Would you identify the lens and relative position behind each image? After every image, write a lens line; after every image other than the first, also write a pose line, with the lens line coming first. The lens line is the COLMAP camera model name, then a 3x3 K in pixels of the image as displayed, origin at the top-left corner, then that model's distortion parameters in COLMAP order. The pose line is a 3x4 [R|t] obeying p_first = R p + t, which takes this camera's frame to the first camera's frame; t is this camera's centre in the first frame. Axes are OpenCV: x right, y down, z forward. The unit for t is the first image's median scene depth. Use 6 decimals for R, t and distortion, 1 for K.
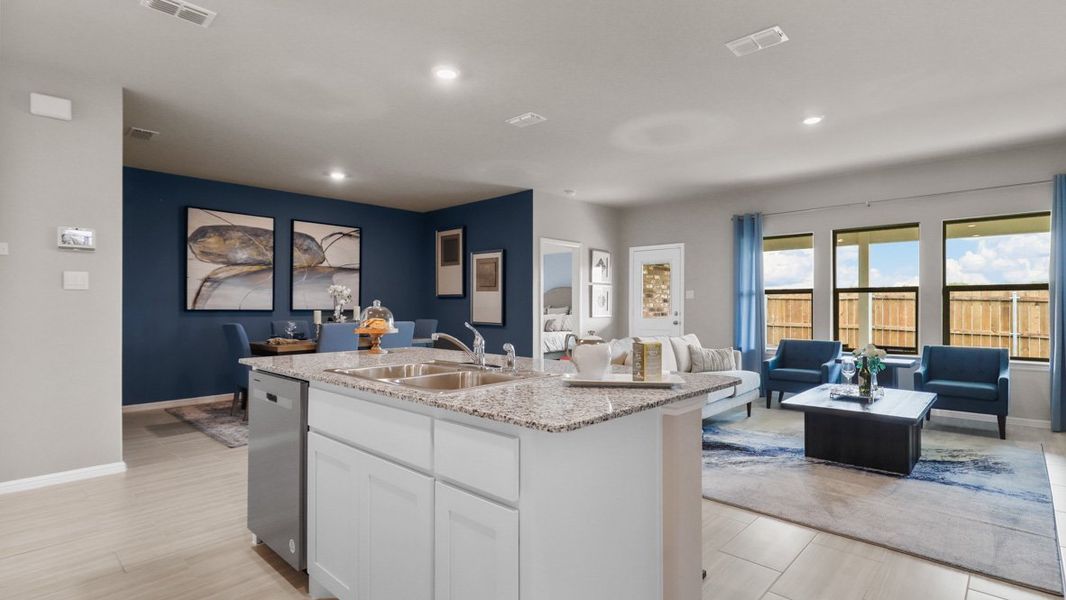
lens RADIAL K [[510.1, 0, 535.8], [0, 510.1, 301.5], [0, 0, 1]] dist [-0.000769, 0.001166]
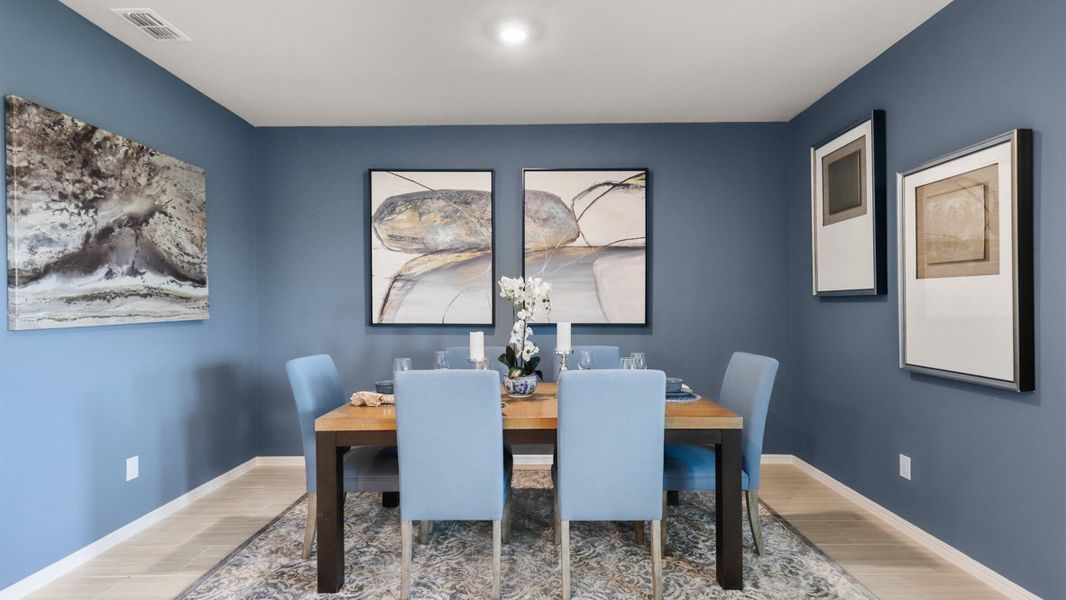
lens RADIAL K [[510.1, 0, 535.0], [0, 510.1, 302.4], [0, 0, 1]] dist [-0.000769, 0.001166]
pose [[0.679924, -0.011085, -0.733199, -0.040886], [0.012032, 0.999920, -0.003959, -0.006112], [0.733184, -0.006130, 0.680003, 0.627313]]
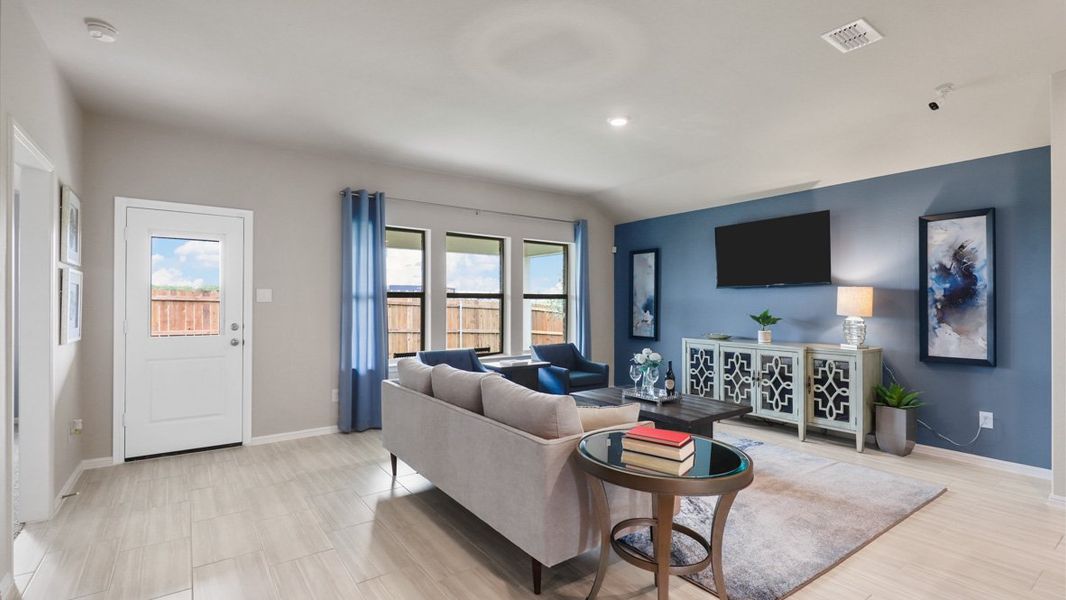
lens RADIAL K [[483.2, 0, 532.7], [0, 483.2, 302.1], [0, 0, 1]] dist [0.000430, 0.001289]
pose [[0.191192, 0.005387, 0.981538, -0.239826], [-0.009047, 0.999952, -0.003725, -0.007110], [-0.981511, -0.008168, 0.191231, 0.619731]]
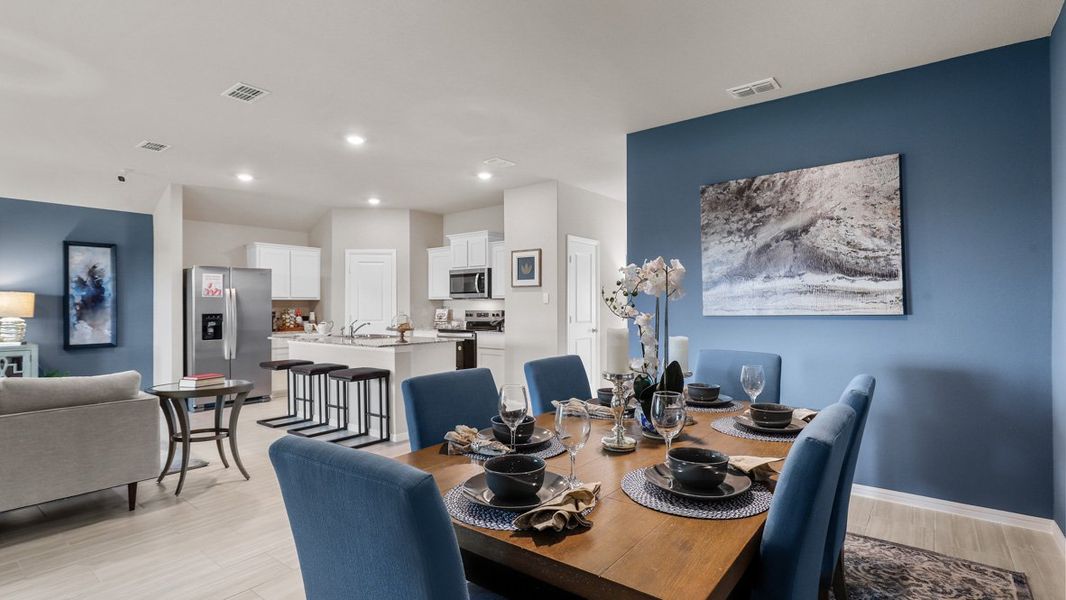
lens RADIAL K [[510.1, 0, 533.1], [0, 510.1, 302.4], [0, 0, 1]] dist [-0.000769, 0.001166]
pose [[-0.996630, 0.004166, -0.081927, -0.260860], [0.005379, 0.999879, -0.014596, -0.001496], [0.081857, -0.014987, -0.996531, 1.172670]]
